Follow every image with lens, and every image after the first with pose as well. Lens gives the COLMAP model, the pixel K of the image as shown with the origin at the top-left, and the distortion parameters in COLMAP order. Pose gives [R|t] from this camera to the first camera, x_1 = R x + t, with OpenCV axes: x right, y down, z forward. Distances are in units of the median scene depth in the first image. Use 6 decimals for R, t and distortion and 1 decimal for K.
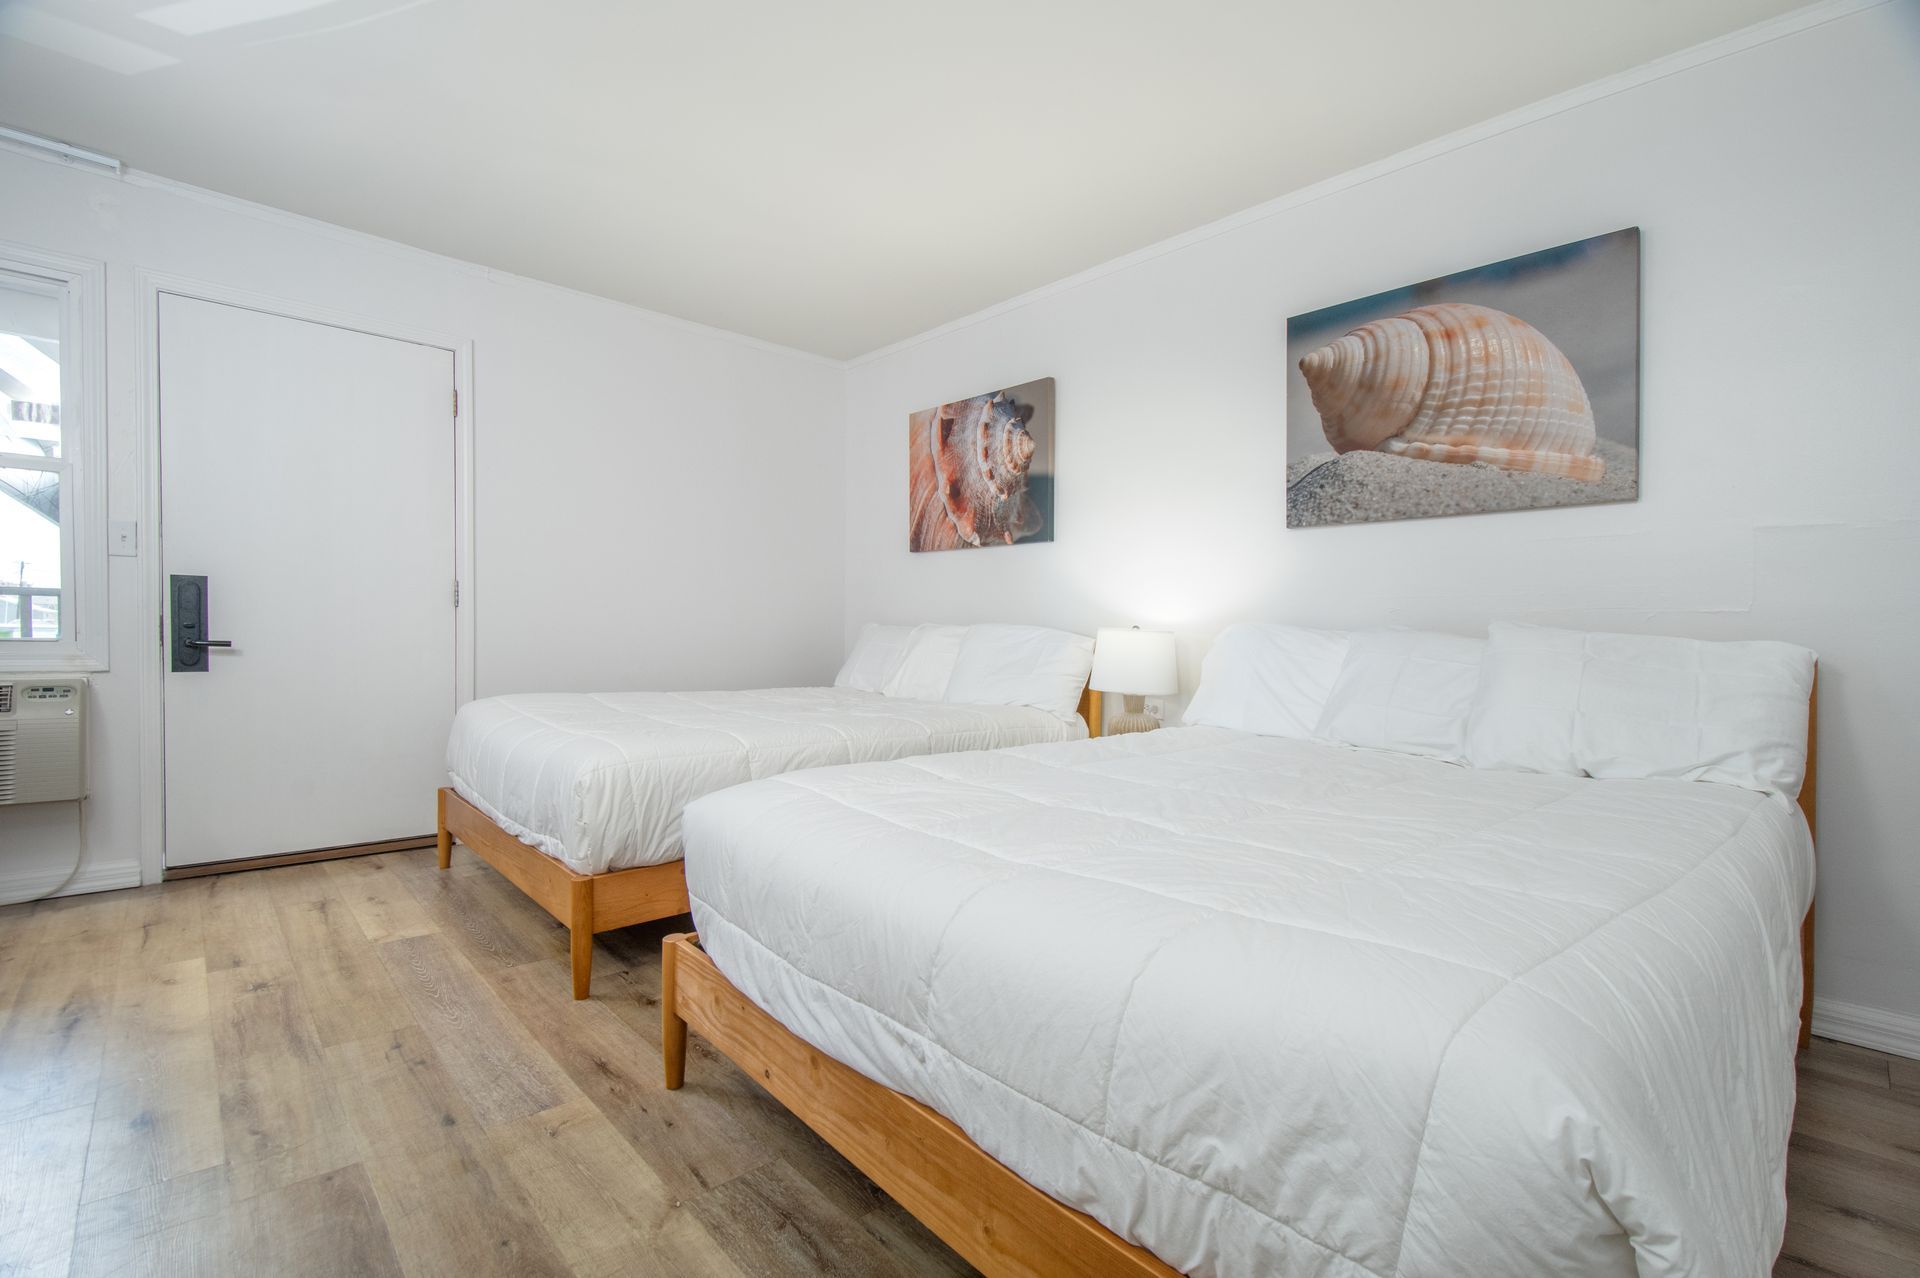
lens RADIAL K [[872.0, 0, 960.0], [0, 872.0, 639.0], [0, 0, 1]] dist [-0.003343, -0.000943]
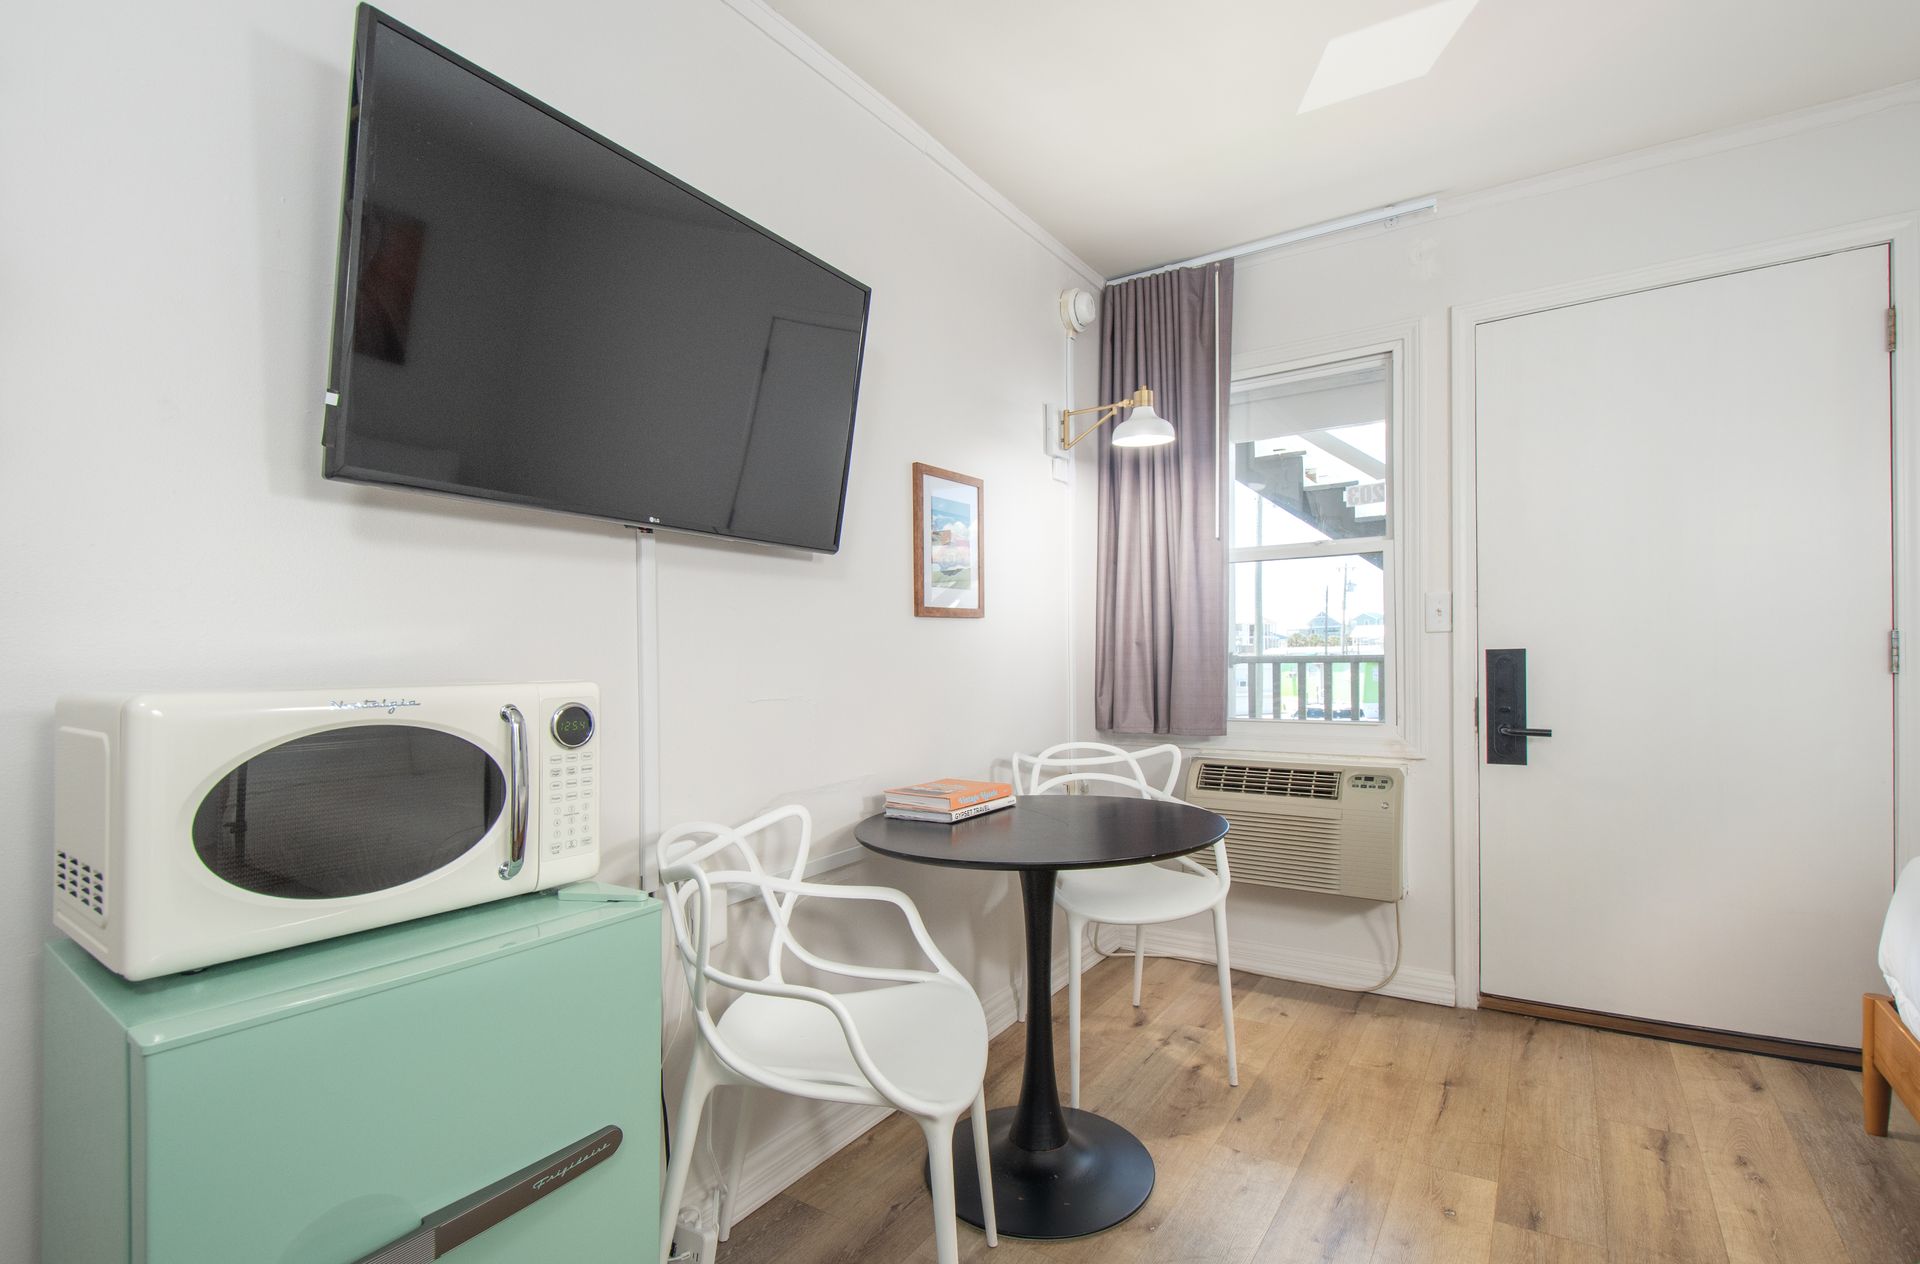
lens RADIAL K [[876.0, 0, 960.0], [0, 876.0, 632.0], [0, 0, 1]] dist [-0.000568, -0.009477]
pose [[0.237248, -0.019033, -0.971263, -0.201412], [-0.009490, 0.999715, -0.021908, -0.070872], [0.971403, 0.014415, 0.237000, 0.304261]]
